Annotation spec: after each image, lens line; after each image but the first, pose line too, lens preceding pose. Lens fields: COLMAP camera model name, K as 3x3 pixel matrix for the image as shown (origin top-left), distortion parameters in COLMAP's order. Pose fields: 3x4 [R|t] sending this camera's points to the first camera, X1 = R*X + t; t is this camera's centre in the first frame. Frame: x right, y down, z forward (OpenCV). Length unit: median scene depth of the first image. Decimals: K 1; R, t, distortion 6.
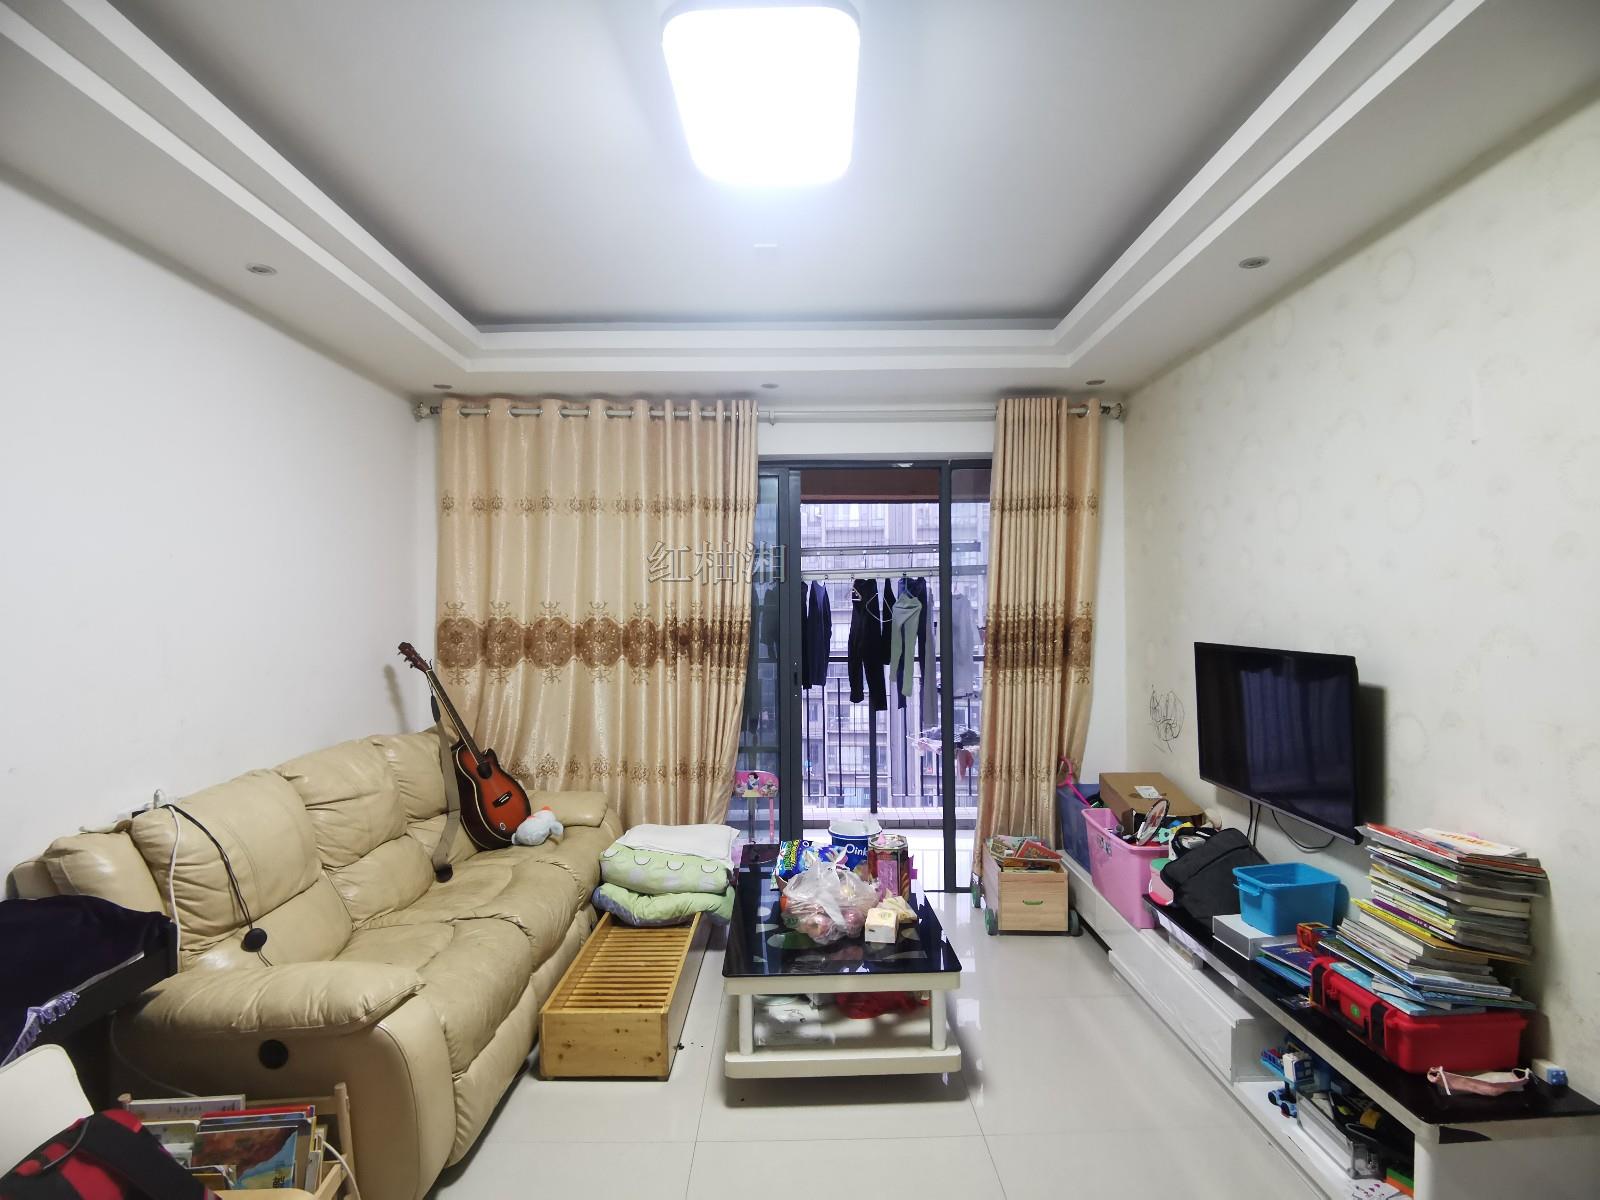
lens RADIAL K [[802.6, 0, 800.0], [0, 802.6, 600.0], [0, 0, 1]] dist [0.045200, -0.059626]
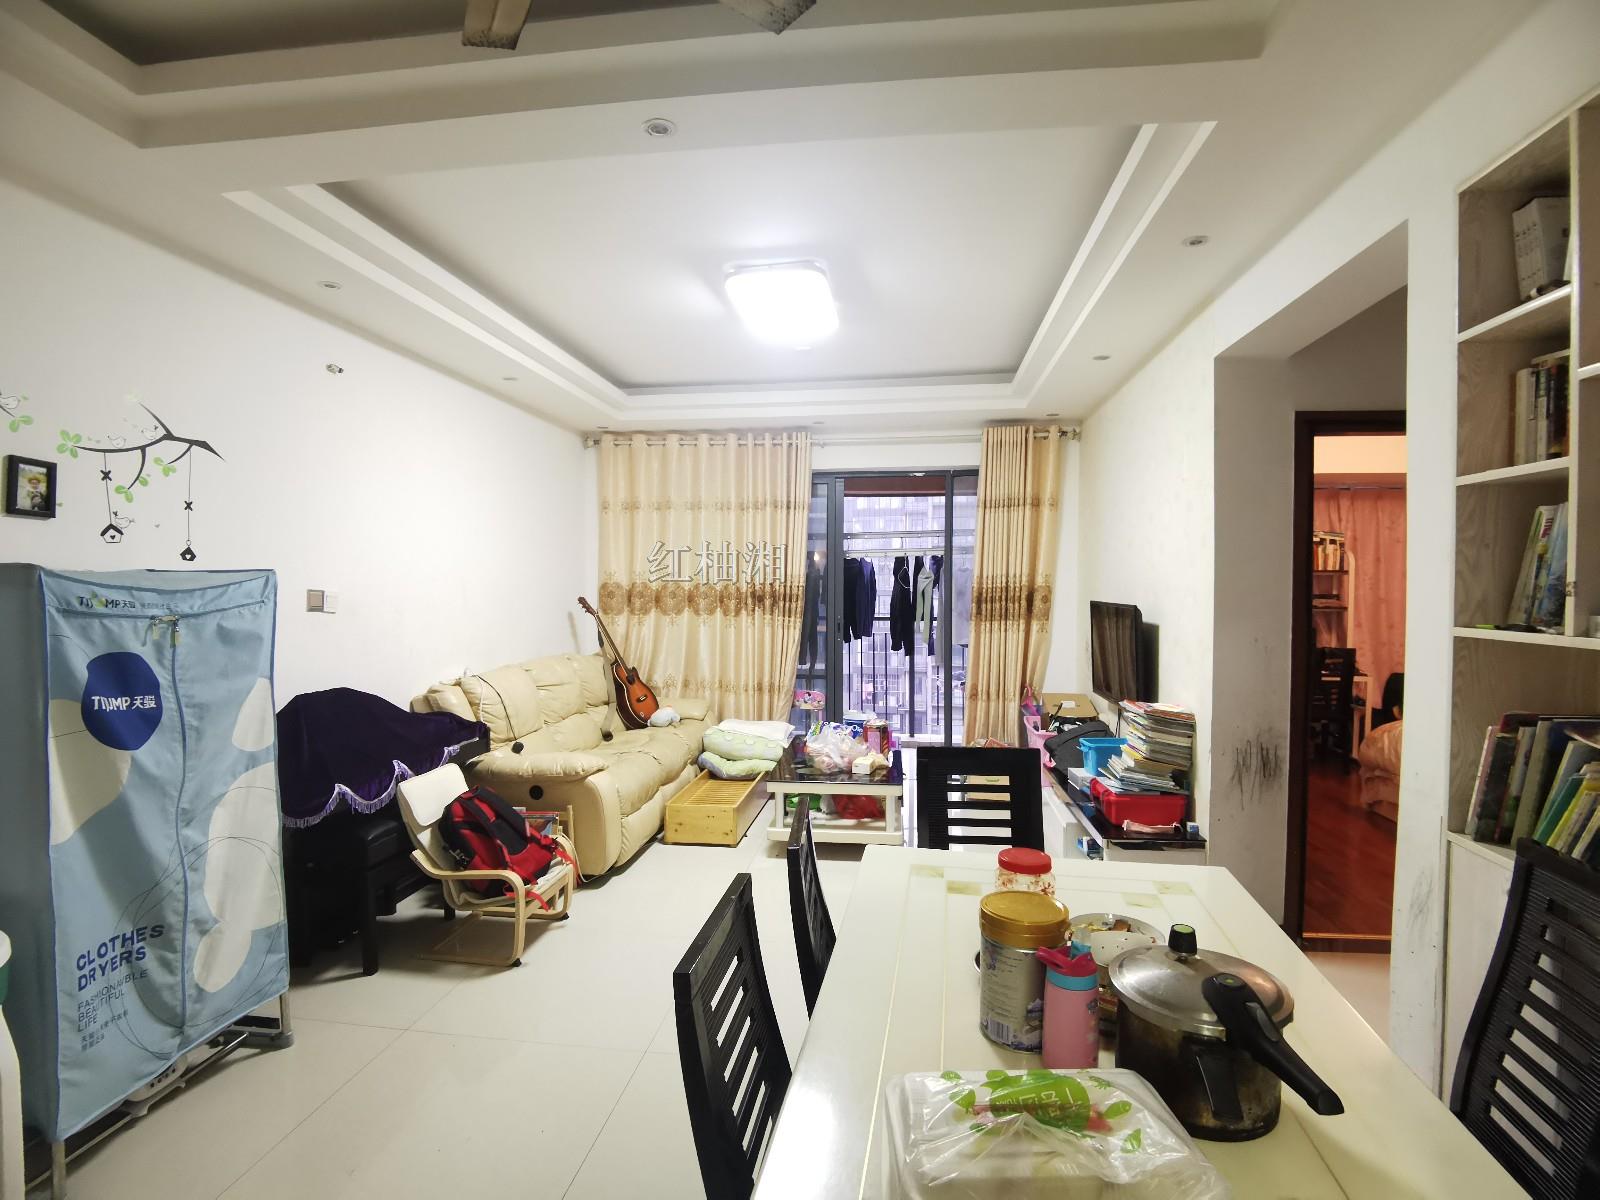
lens RADIAL K [[802.6, 0, 800.0], [0, 802.6, 600.0], [0, 0, 1]] dist [0.045200, -0.059626]
pose [[0.989770, 0.011388, -0.142215, 0.136389], [-0.007083, 0.999502, 0.030741, 0.007876], [0.142494, -0.029419, 0.989358, -0.435406]]
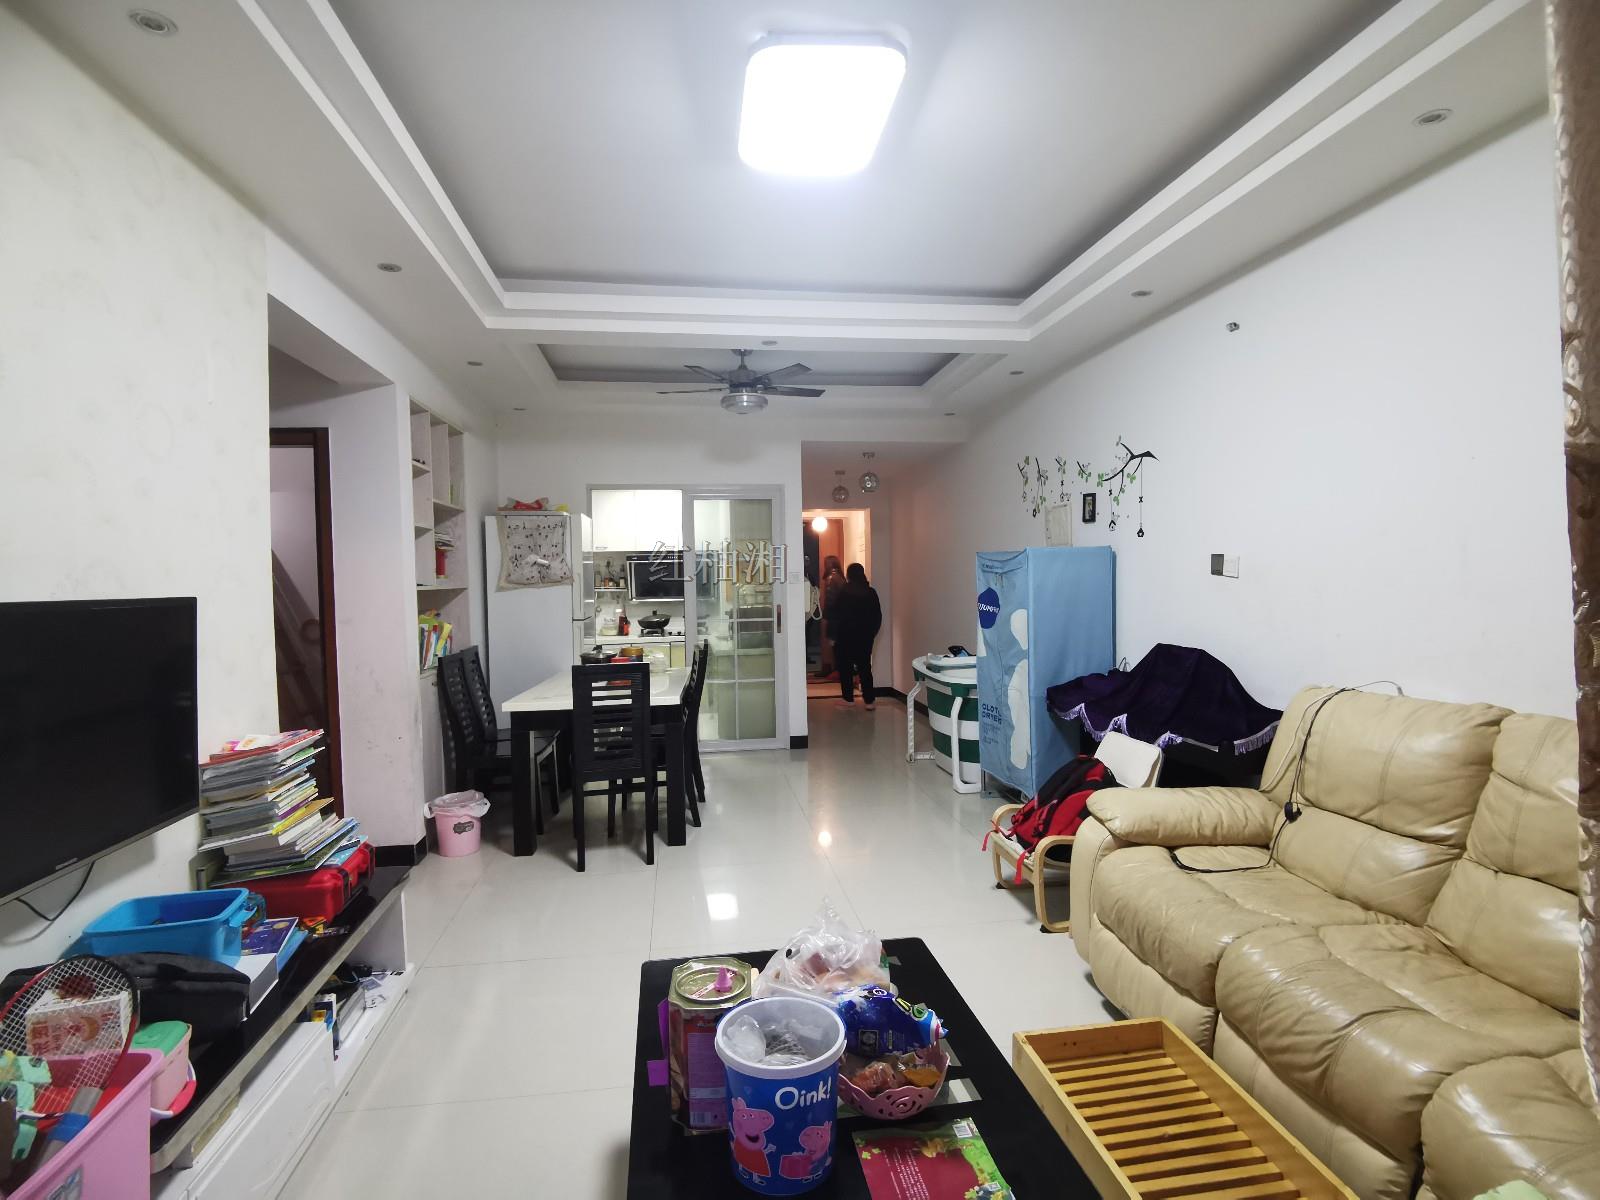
lens RADIAL K [[802.6, 0, 800.0], [0, 802.6, 600.0], [0, 0, 1]] dist [0.045200, -0.059626]
pose [[-0.990245, 0.033143, -0.135338, 0.086060], [0.030494, 0.999302, 0.021596, 0.043673], [0.135959, 0.017258, -0.990564, 1.133550]]
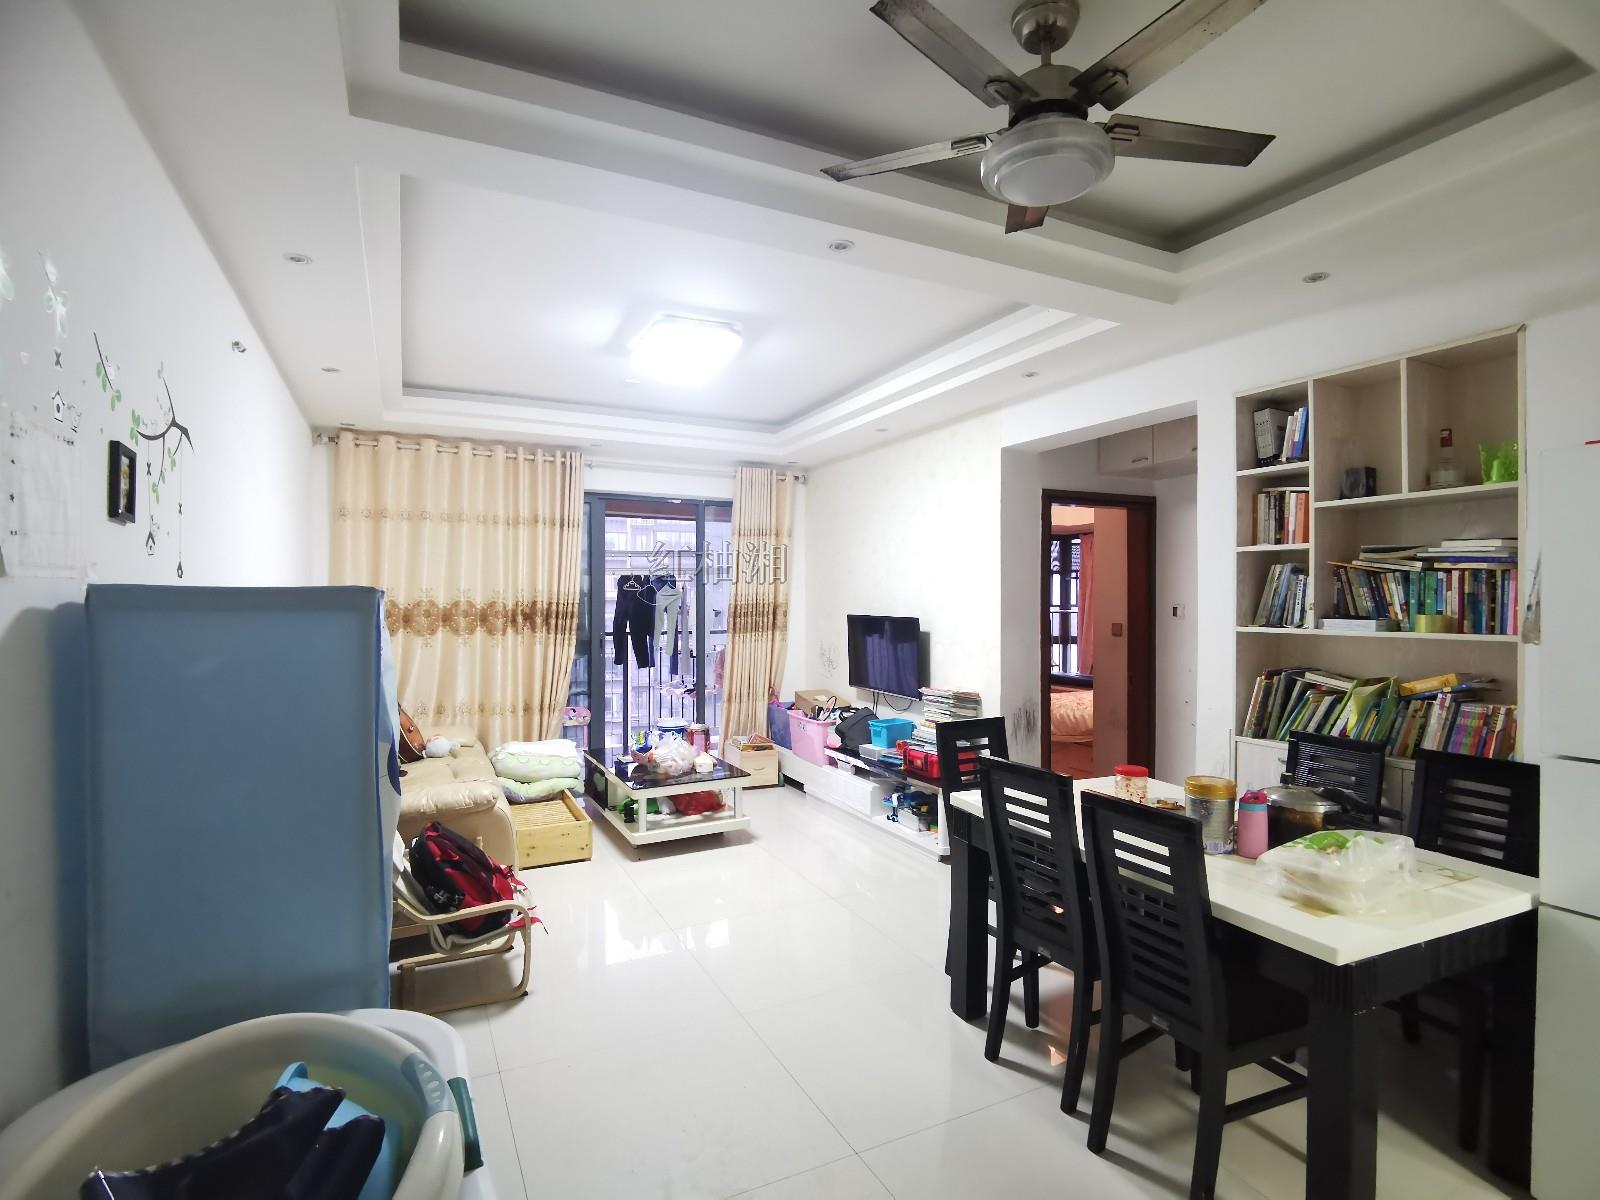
lens RADIAL K [[802.6, 0, 800.0], [0, 802.6, 600.0], [0, 0, 1]] dist [0.045200, -0.059626]
pose [[0.900014, 0.007454, 0.435798, -0.341366], [-0.011721, 0.999906, 0.007103, 0.005577], [-0.435704, -0.011500, 0.900017, -0.506295]]
